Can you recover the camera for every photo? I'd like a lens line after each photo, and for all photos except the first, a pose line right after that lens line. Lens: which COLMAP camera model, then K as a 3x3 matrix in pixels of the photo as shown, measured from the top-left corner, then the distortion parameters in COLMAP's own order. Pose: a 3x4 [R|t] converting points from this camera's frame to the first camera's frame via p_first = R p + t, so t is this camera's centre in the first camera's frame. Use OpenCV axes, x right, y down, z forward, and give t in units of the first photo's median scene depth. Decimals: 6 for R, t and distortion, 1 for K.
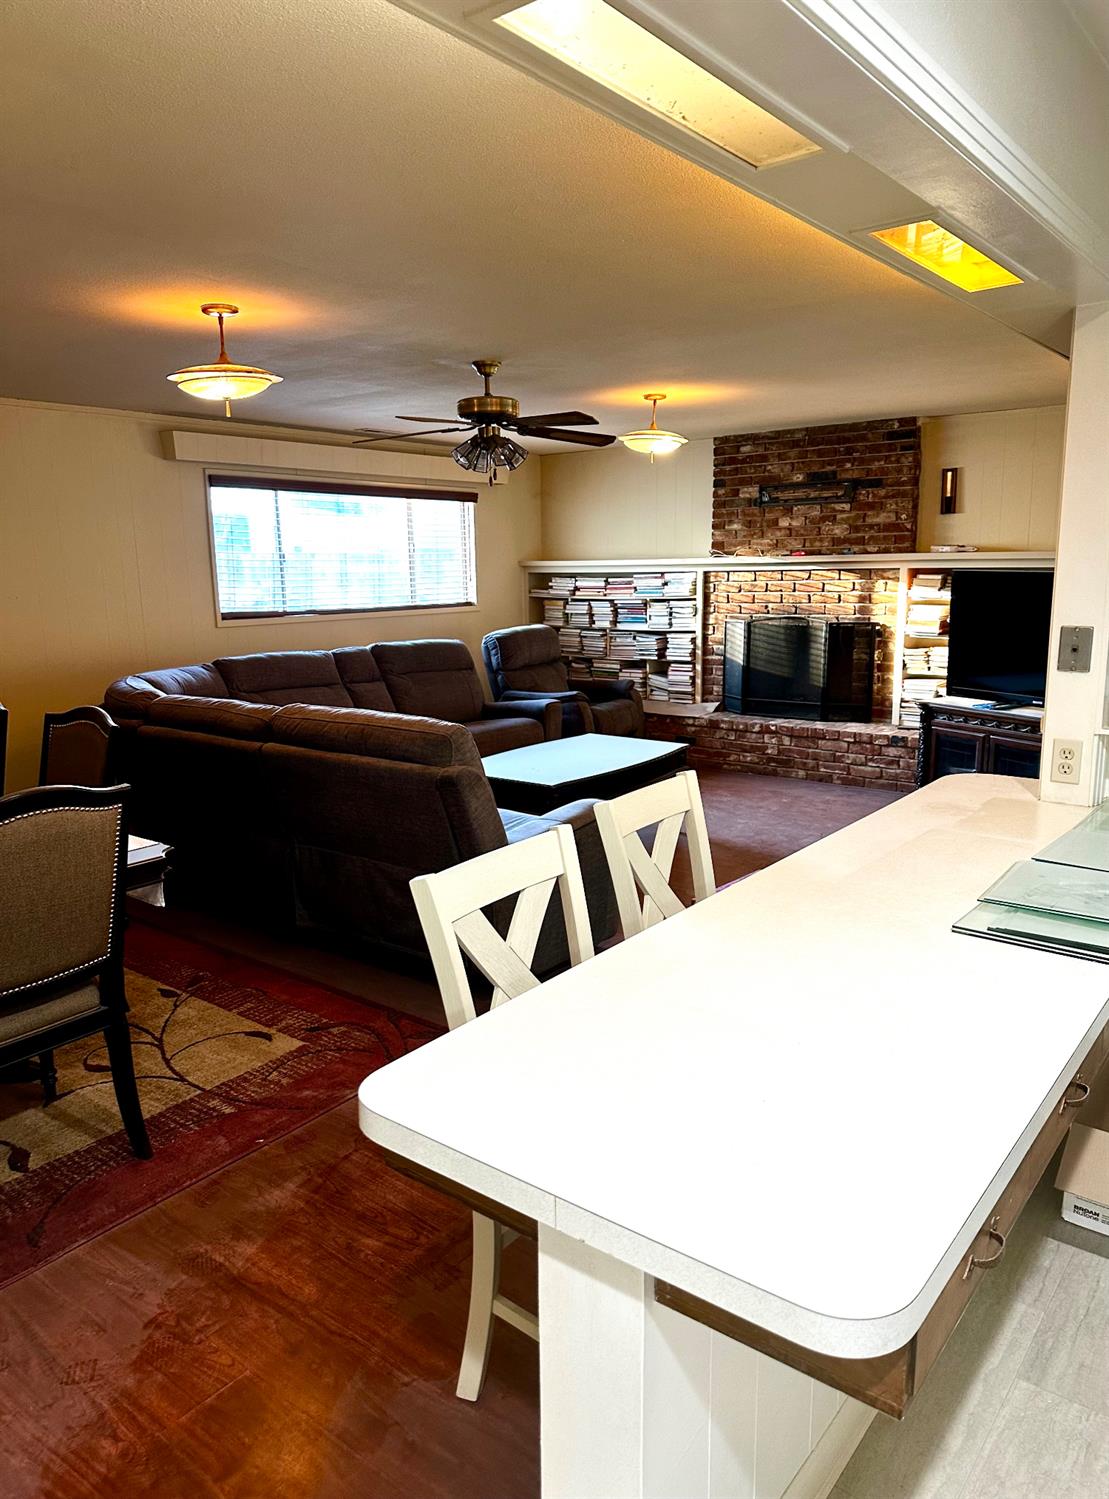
lens RADIAL K [[1062.3, 0, 553.9], [0, 1062.3, 763.9], [0, 0, 1]] dist [0.053956, -0.075232]
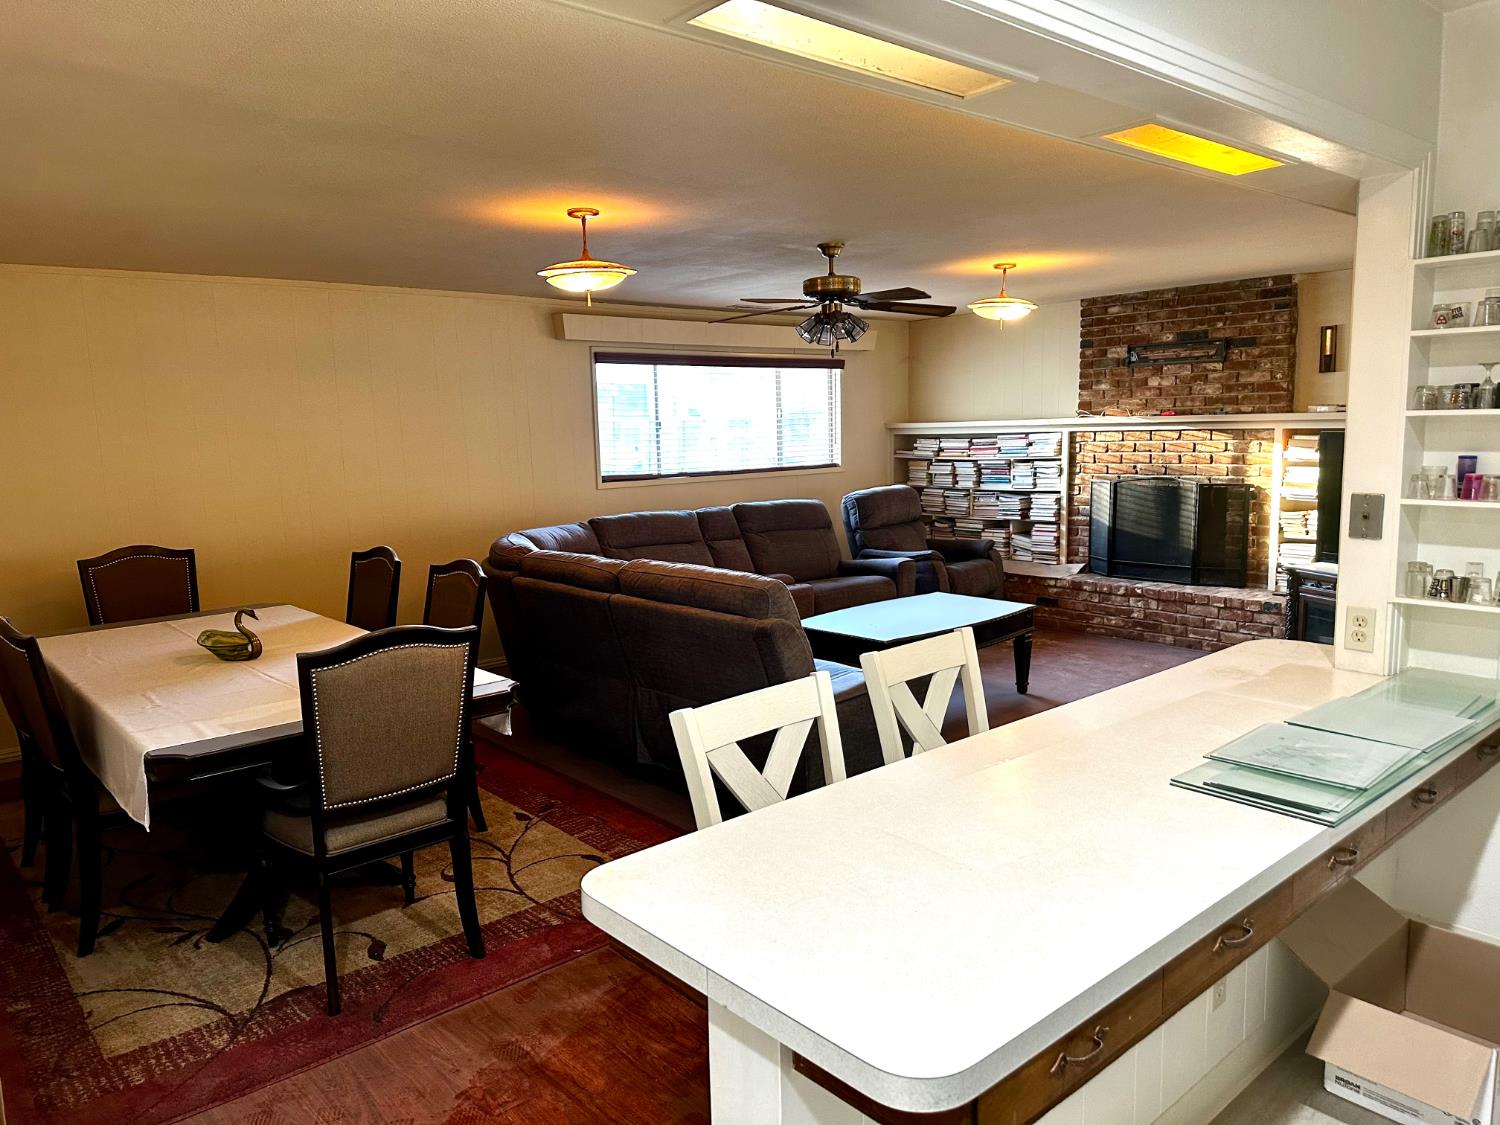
lens RADIAL K [[1063.0, 0, 748.1], [0, 1063.0, 564.7], [0, 0, 1]] dist [0.053956, -0.075232]
pose [[0.981353, 0.015523, -0.191587, 0.081519], [-0.025754, 0.998365, -0.051028, 0.002834], [0.190481, 0.055010, 0.980148, -0.059864]]
